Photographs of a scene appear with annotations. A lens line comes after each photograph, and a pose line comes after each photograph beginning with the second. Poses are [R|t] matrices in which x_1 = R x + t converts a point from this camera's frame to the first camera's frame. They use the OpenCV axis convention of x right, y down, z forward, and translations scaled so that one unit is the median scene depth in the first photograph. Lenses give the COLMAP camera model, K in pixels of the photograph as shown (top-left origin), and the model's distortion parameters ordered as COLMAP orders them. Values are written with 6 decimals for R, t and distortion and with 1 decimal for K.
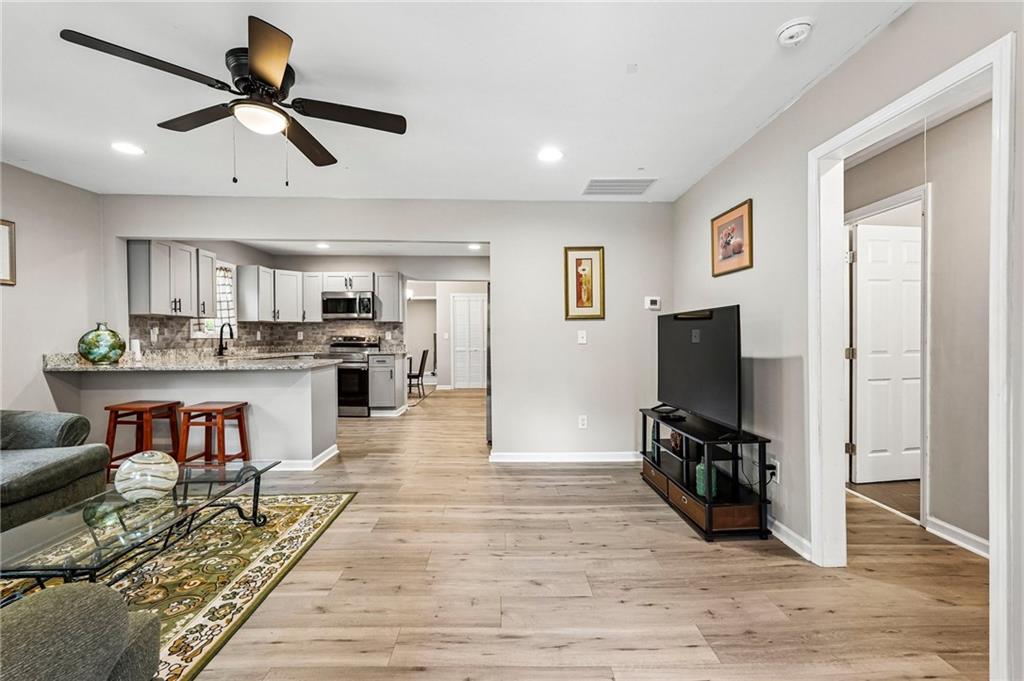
lens RADIAL K [[454.7, 0, 512.1], [0, 454.7, 343.2], [0, 0, 1]] dist [-0.009691, 0.005729]
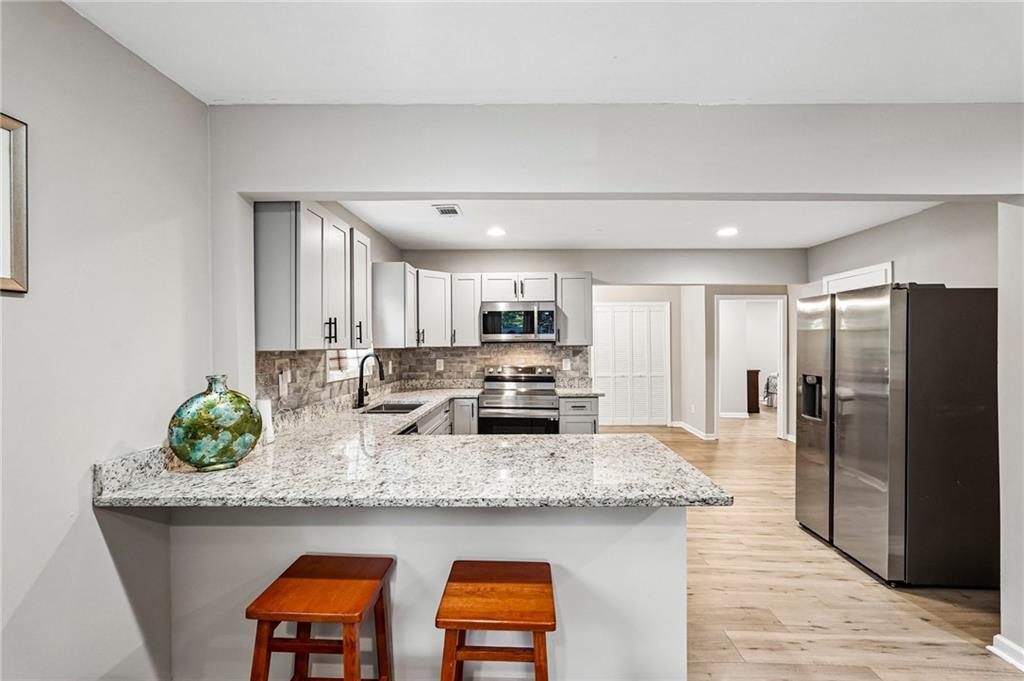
lens RADIAL K [[454.7, 0, 512.4], [0, 454.7, 343.9], [0, 0, 1]] dist [-0.009691, 0.005729]
pose [[0.999109, -0.002188, -0.042139, -0.515237], [0.001544, 0.999882, -0.015292, -0.060284], [0.042168, 0.015213, 0.998995, 0.488400]]
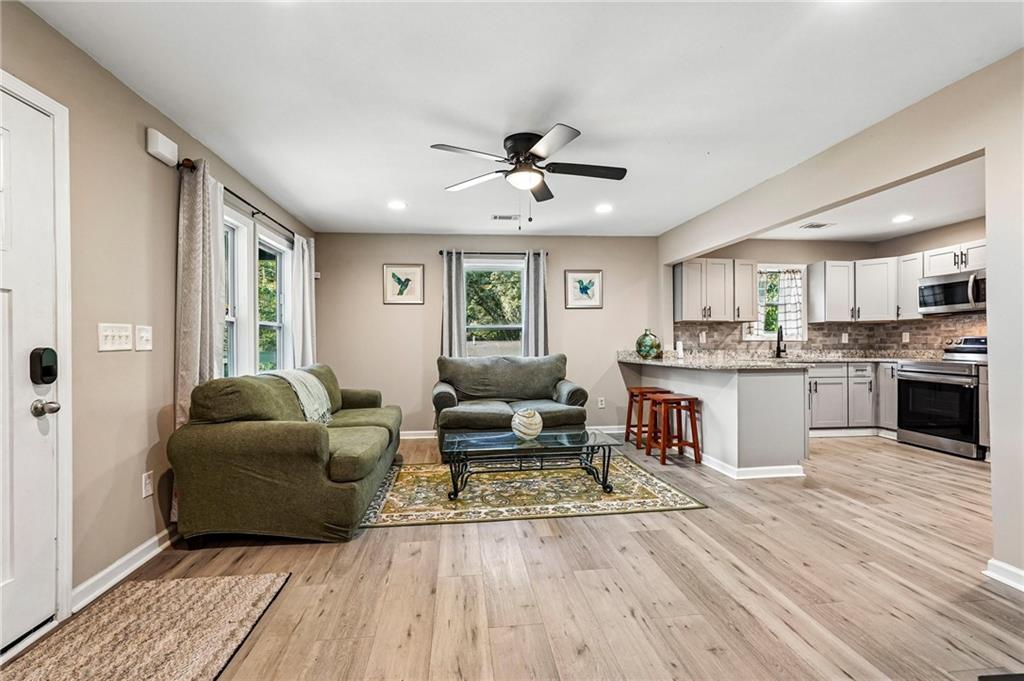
lens RADIAL K [[454.7, 0, 511.4], [0, 454.7, 345.4], [0, 0, 1]] dist [-0.009691, 0.005729]
pose [[0.096709, 0.002685, -0.995309, 0.388756], [-0.013036, 0.999914, 0.001431, 0.007428], [0.995227, 0.012837, 0.096735, 0.387719]]
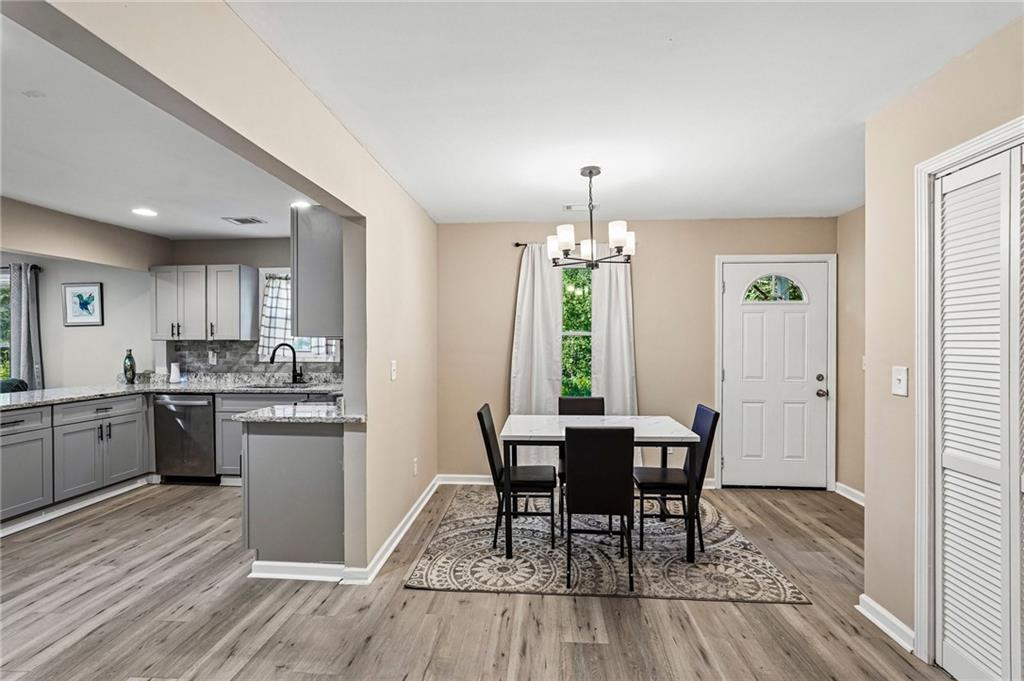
lens RADIAL K [[454.7, 0, 515.4], [0, 454.7, 341.4], [0, 0, 1]] dist [-0.009691, 0.005729]
pose [[-0.099564, 0.006656, -0.995009, 0.171629], [-0.009248, 0.999928, 0.007614, -0.074103], [0.994988, 0.009960, -0.099496, 1.863166]]
